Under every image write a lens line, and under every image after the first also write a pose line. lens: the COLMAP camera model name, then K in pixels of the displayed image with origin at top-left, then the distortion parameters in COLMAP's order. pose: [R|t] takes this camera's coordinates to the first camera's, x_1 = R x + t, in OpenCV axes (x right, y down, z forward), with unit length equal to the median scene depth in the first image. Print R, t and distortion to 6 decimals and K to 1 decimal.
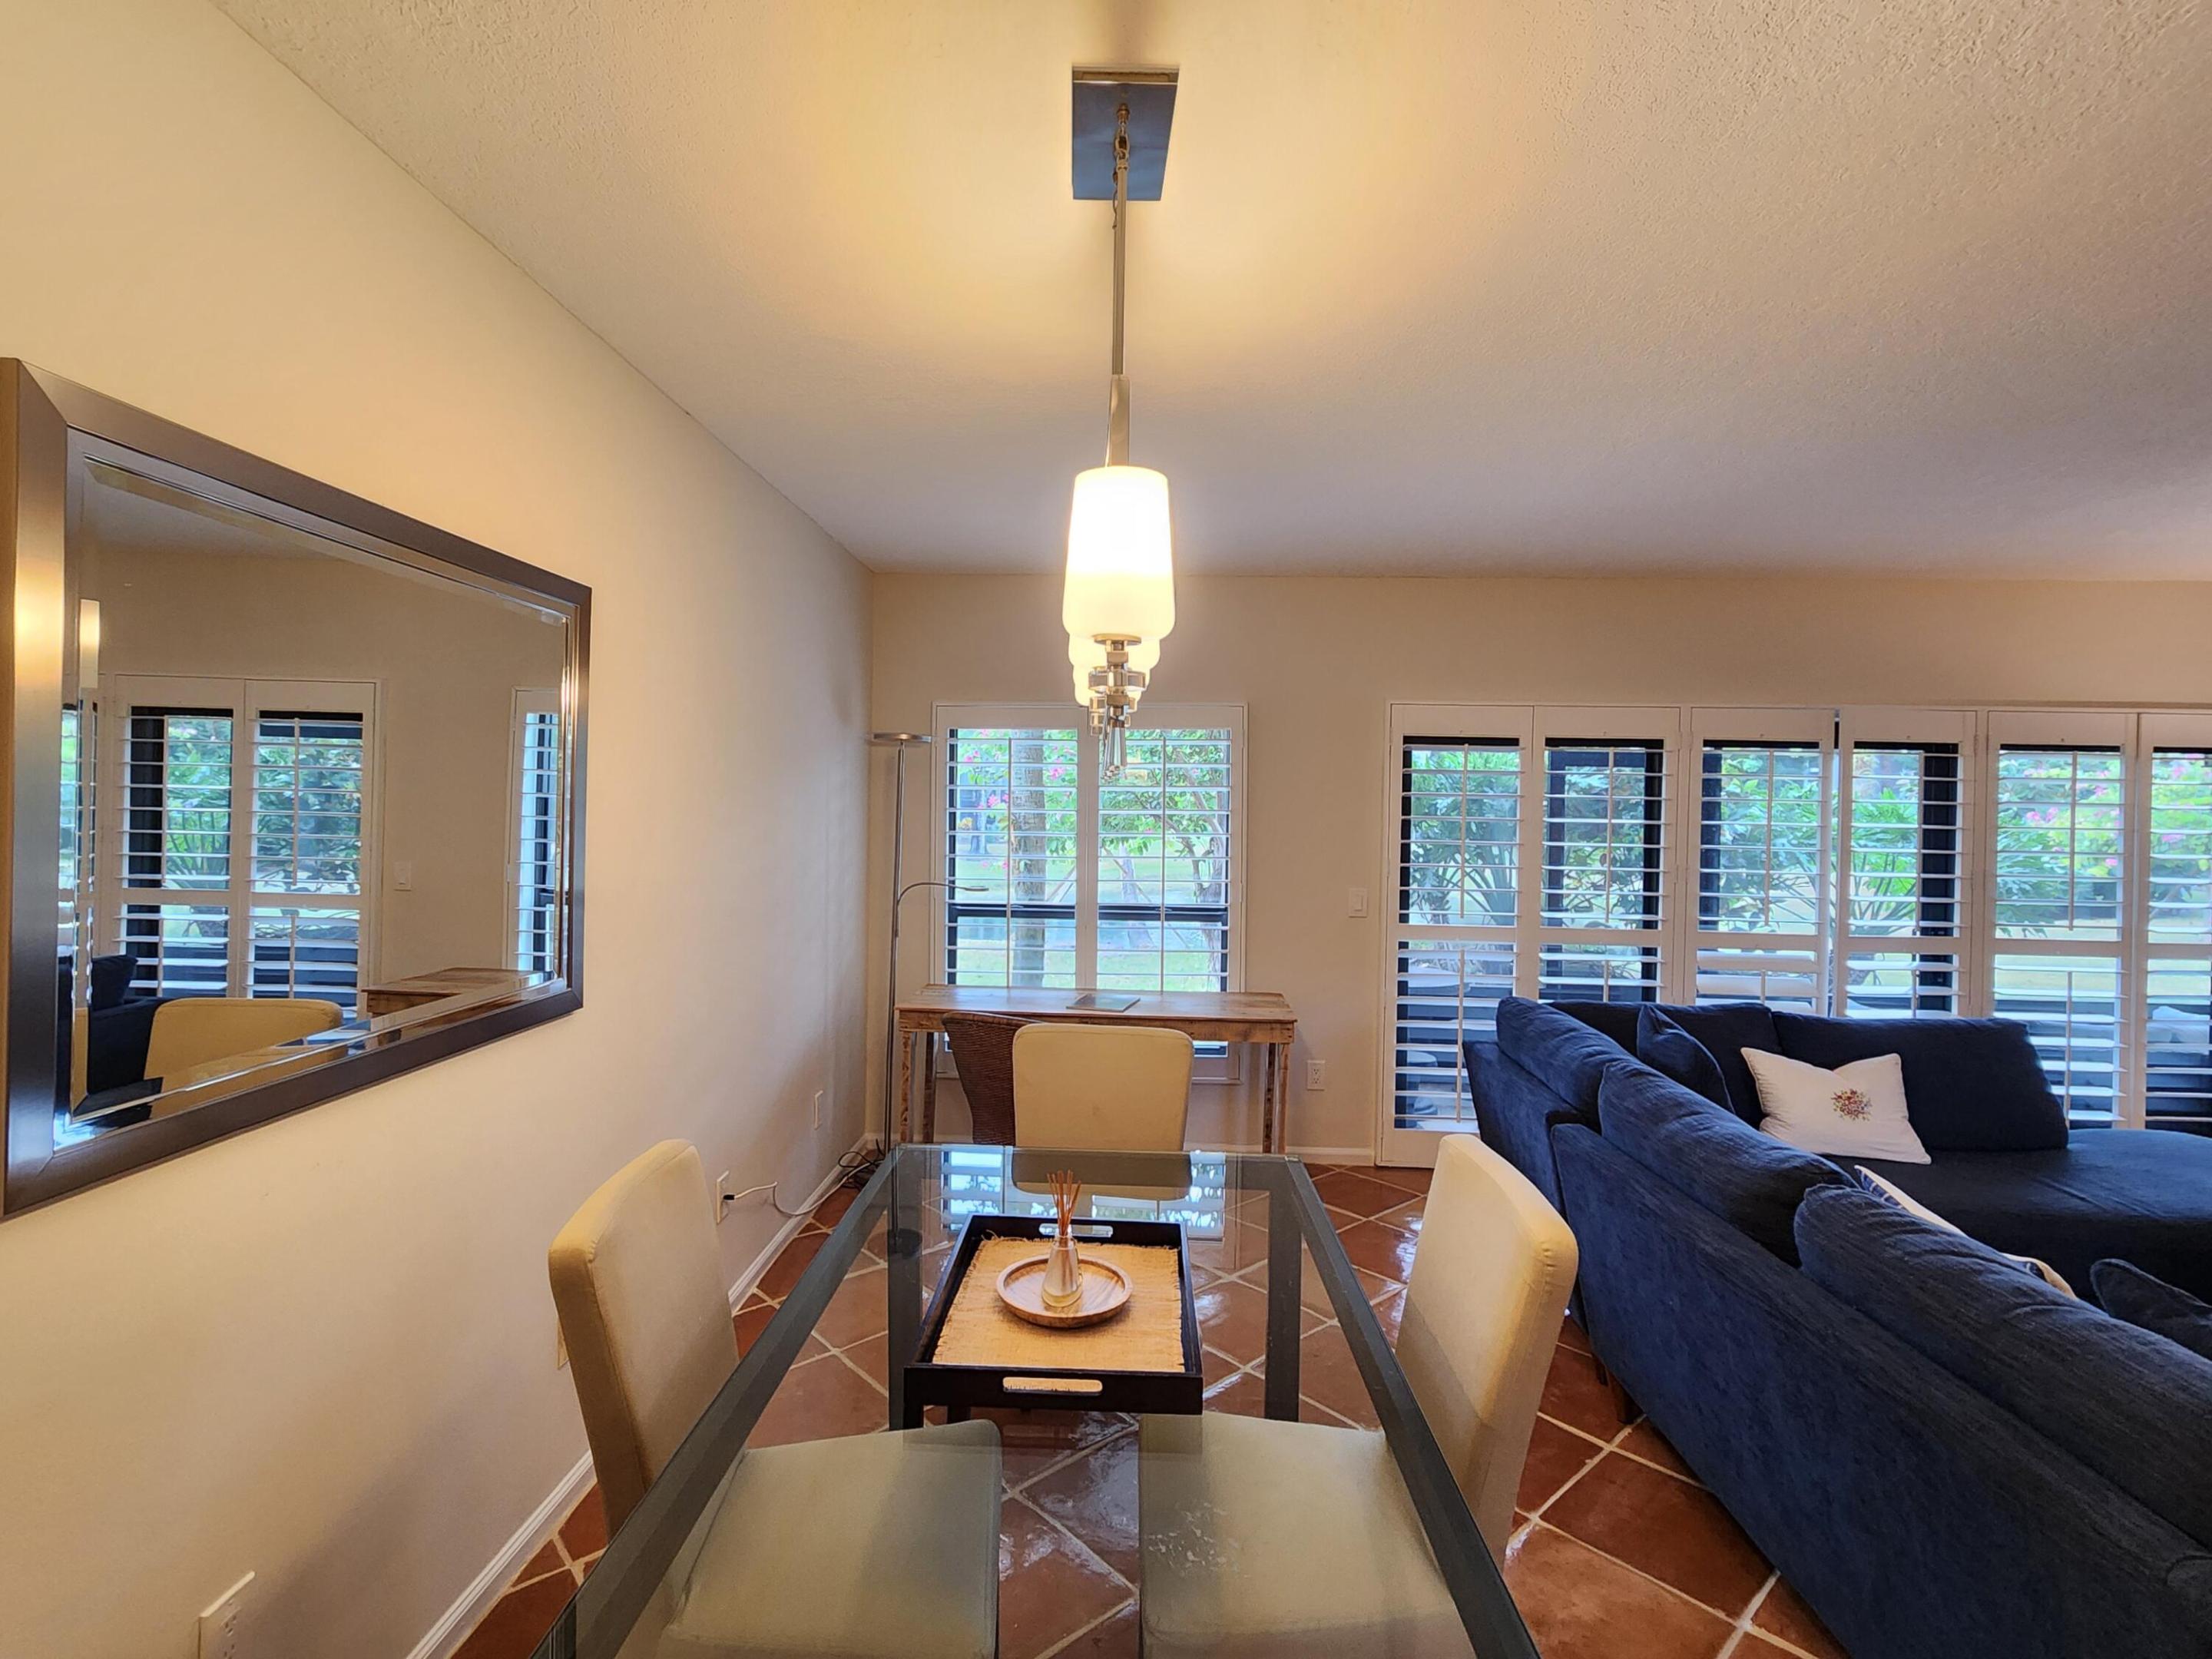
lens RADIAL K [[1074.4, 0, 1098.4], [0, 1074.4, 820.8], [0, 0, 1]] dist [0.007263, 0.000248]
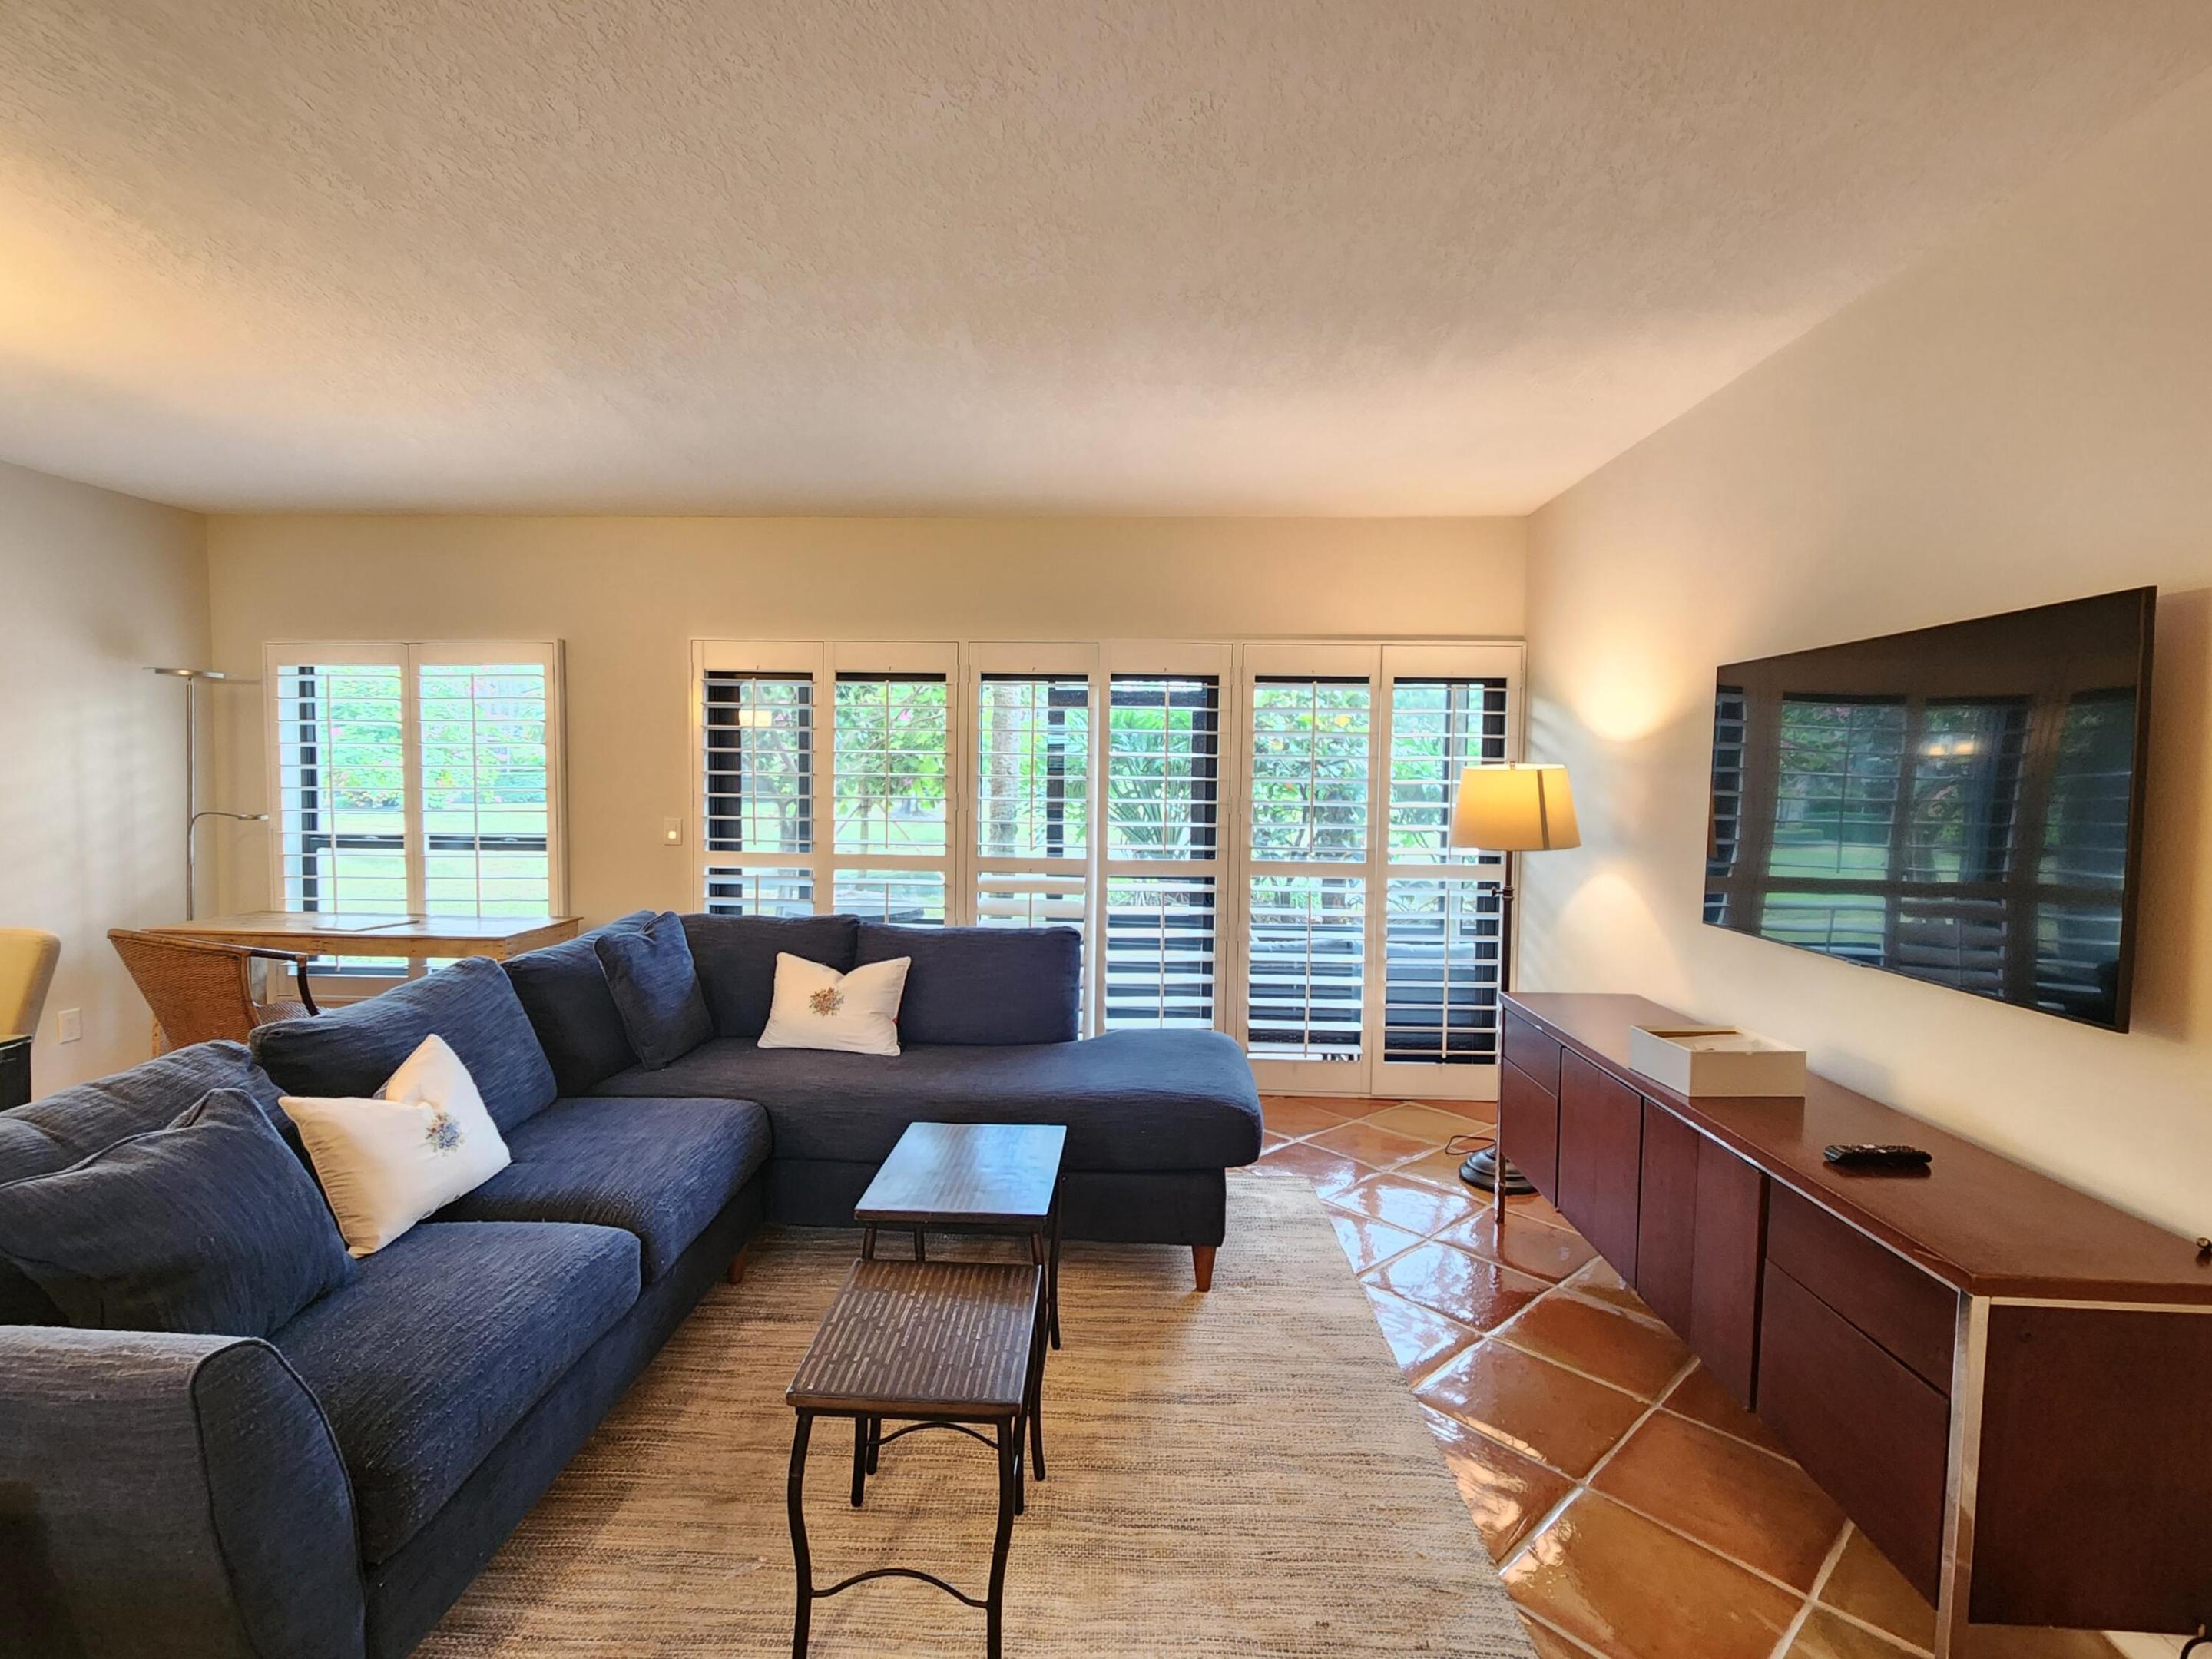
lens RADIAL K [[1074.4, 0, 1109.2], [0, 1074.4, 835.9], [0, 0, 1]] dist [0.007263, 0.000248]
pose [[0.999969, -0.005756, 0.005386, 0.642712], [0.005415, 0.998105, 0.061302, 0.018214], [-0.005729, -0.061271, 0.998105, -0.047353]]
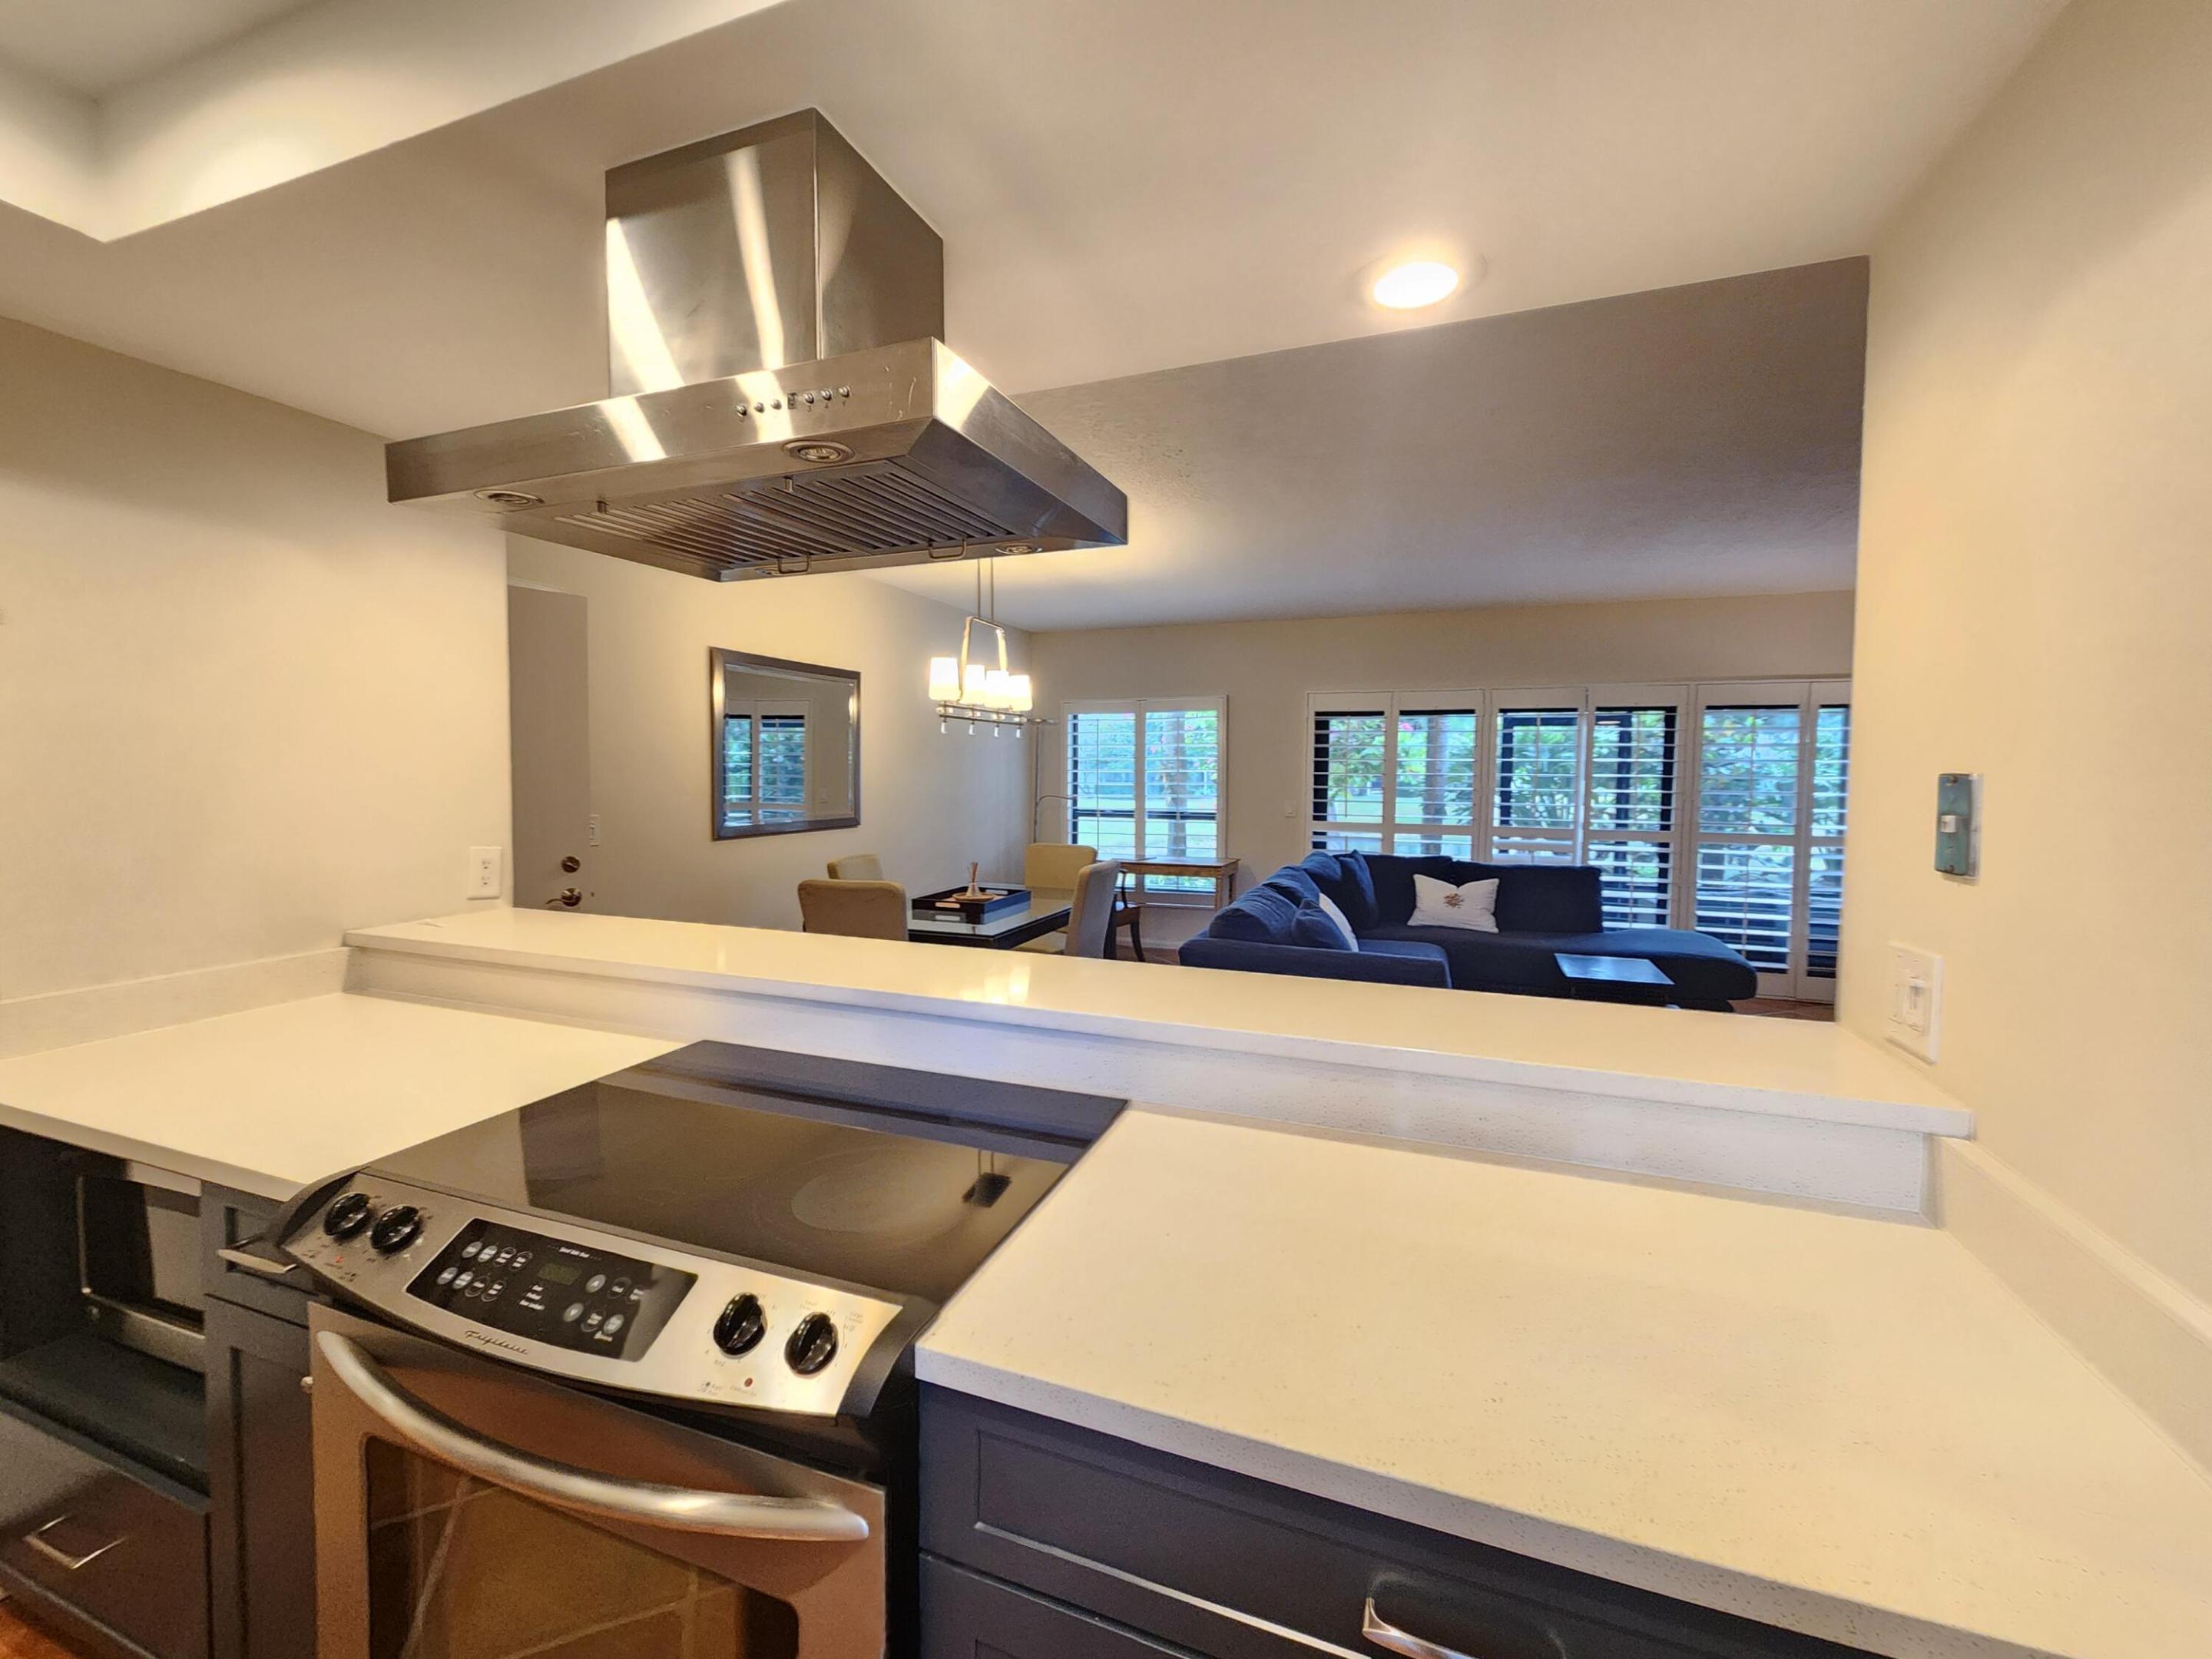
lens RADIAL K [[914.1, 0, 1079.9], [0, 914.1, 827.5], [0, 0, 1]] dist [-0.001001, 0.000714]
pose [[0.946525, 0.011053, -0.322441, 0.386155], [0.005571, 0.998704, 0.050589, 0.028999], [0.322582, -0.049680, 0.945237, -0.494728]]
